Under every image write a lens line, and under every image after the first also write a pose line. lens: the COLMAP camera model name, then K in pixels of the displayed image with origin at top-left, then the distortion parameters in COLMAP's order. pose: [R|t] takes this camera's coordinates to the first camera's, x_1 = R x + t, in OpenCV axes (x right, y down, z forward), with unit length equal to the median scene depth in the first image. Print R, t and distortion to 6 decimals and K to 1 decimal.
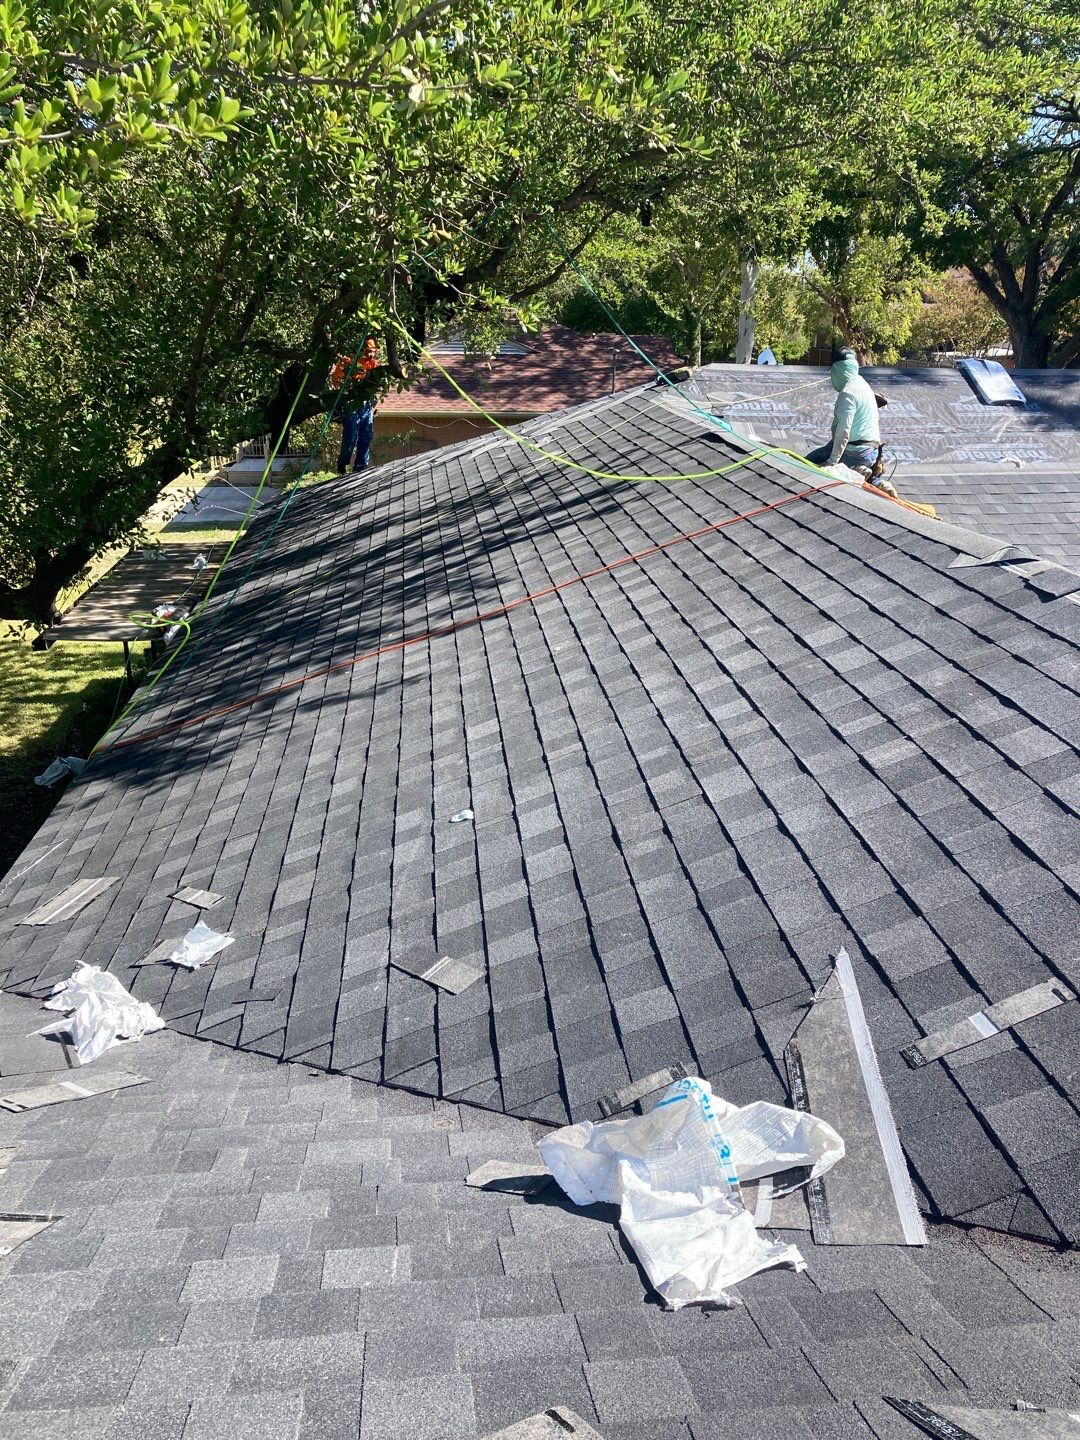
lens RADIAL K [[1192.3, 0, 537.2], [0, 1192.3, 696.3], [0, 0, 1]] dist [0.028094, 0.000223]
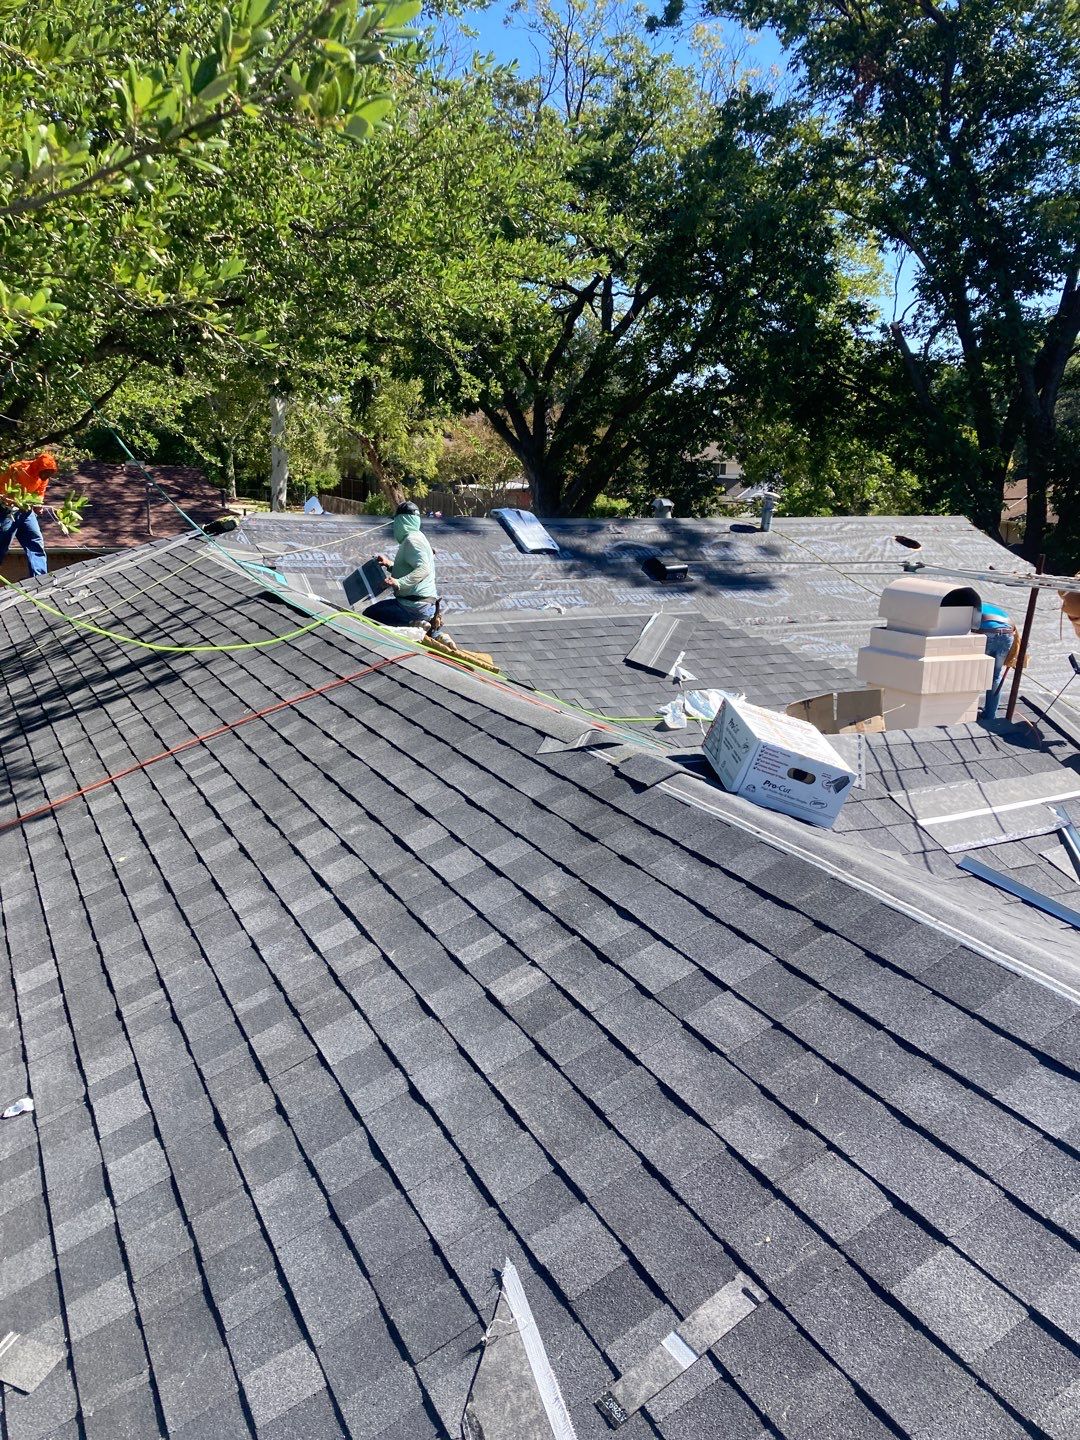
lens RADIAL K [[1189.9, 0, 496.3], [0, 1189.9, 719.3], [0, 0, 1]] dist [0.084178, -0.097811]
pose [[0.941981, -0.060000, 0.330259, -0.008845], [0.086914, 0.993938, -0.067326, -0.059556], [-0.324218, 0.092124, 0.941486, 0.069962]]
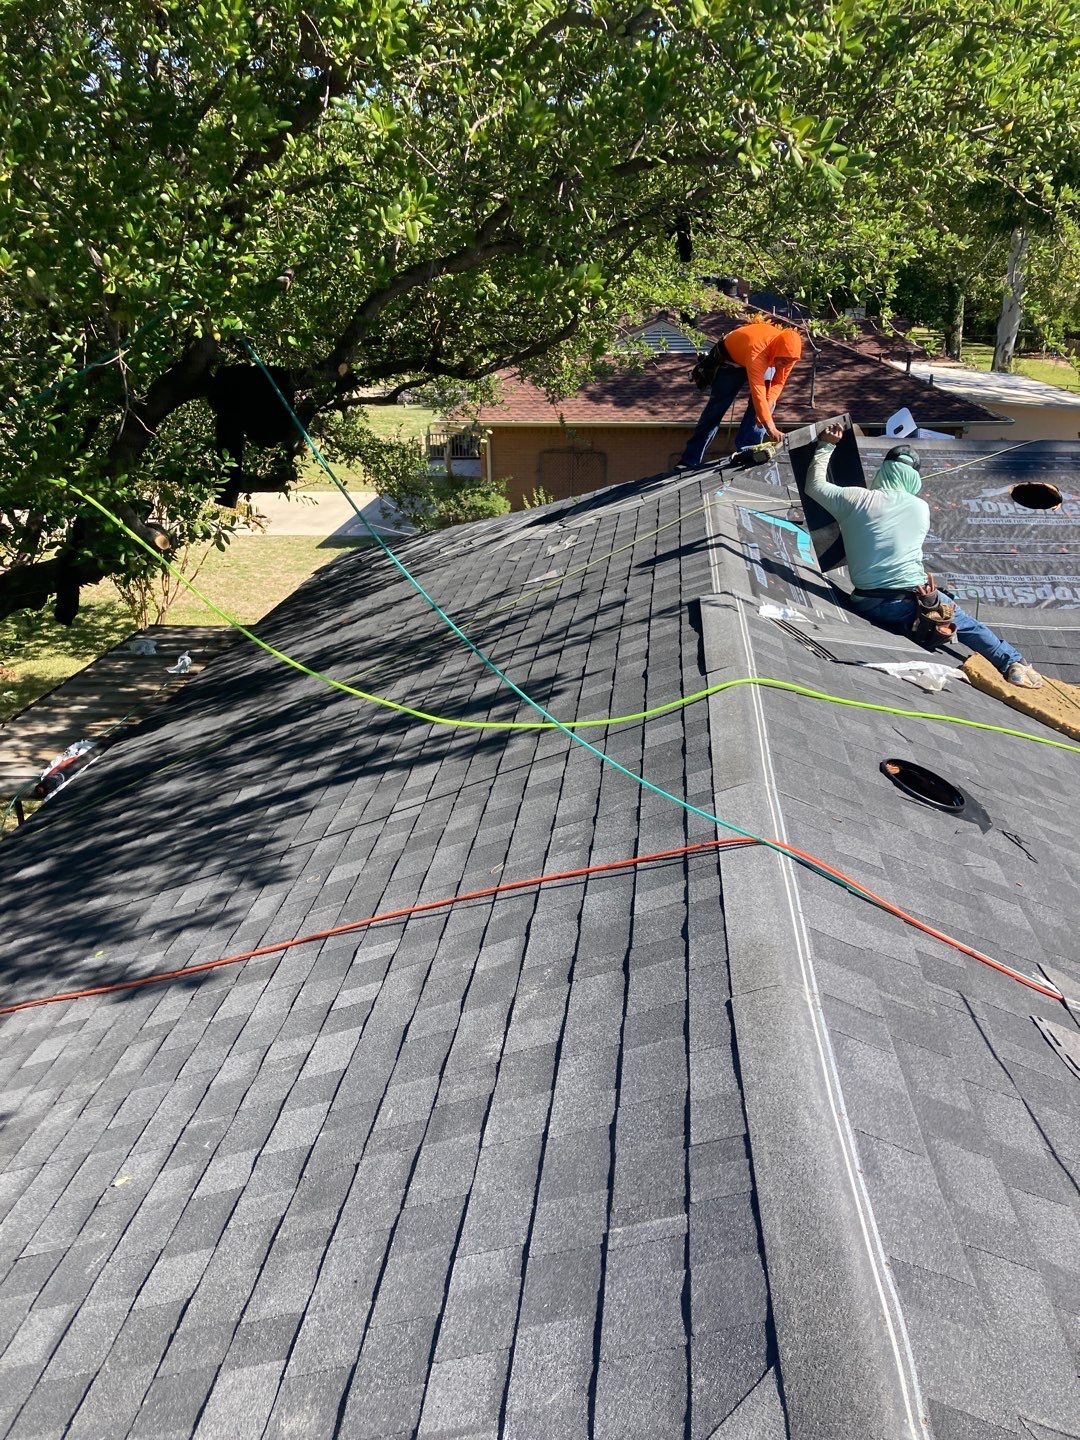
lens RADIAL K [[1185.9, 0, 477.7], [0, 1185.9, 722.2], [0, 0, 1]] dist [0.004544, 0.001029]
pose [[0.968423, 0.061640, -0.241573, 0.295817], [-0.051033, 0.997448, 0.049928, -0.285540], [0.244035, -0.036023, 0.969097, 0.540180]]
